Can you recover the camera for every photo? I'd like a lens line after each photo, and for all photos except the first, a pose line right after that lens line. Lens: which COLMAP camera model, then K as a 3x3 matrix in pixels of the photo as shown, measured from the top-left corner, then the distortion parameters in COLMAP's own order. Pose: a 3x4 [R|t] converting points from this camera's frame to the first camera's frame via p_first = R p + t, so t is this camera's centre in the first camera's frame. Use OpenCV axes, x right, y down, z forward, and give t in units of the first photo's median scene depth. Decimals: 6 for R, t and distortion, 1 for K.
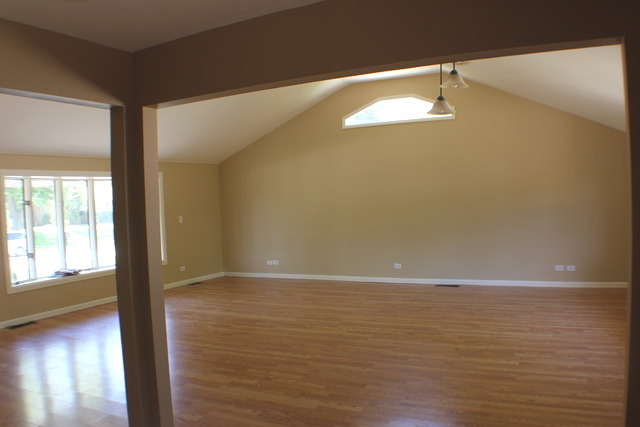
lens RADIAL K [[513.5, 0, 320.0], [0, 513.5, 213.5], [0, 0, 1]] dist [-0.186916, 0.002742]
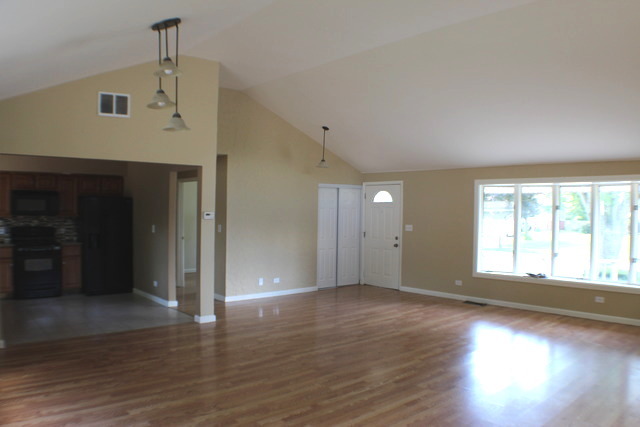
lens RADIAL K [[506.9, 0, 351.5], [0, 506.9, 213.1], [0, 0, 1]] dist [-0.189125, 0.043657]
pose [[-0.353313, 0.038565, -0.934710, 0.768775], [-0.022741, 0.998501, 0.049792, -0.069165], [0.935229, 0.038849, -0.351906, 1.228168]]
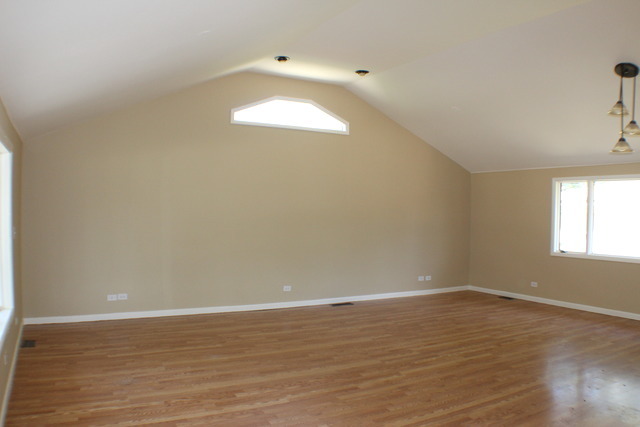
lens RADIAL K [[506.9, 0, 351.5], [0, 506.9, 213.1], [0, 0, 1]] dist [-0.189125, 0.043657]
pose [[0.543359, 0.039423, 0.838574, -0.820430], [-0.013172, 0.999174, -0.038439, 0.006732], [-0.839397, 0.009841, 0.543430, 0.667720]]
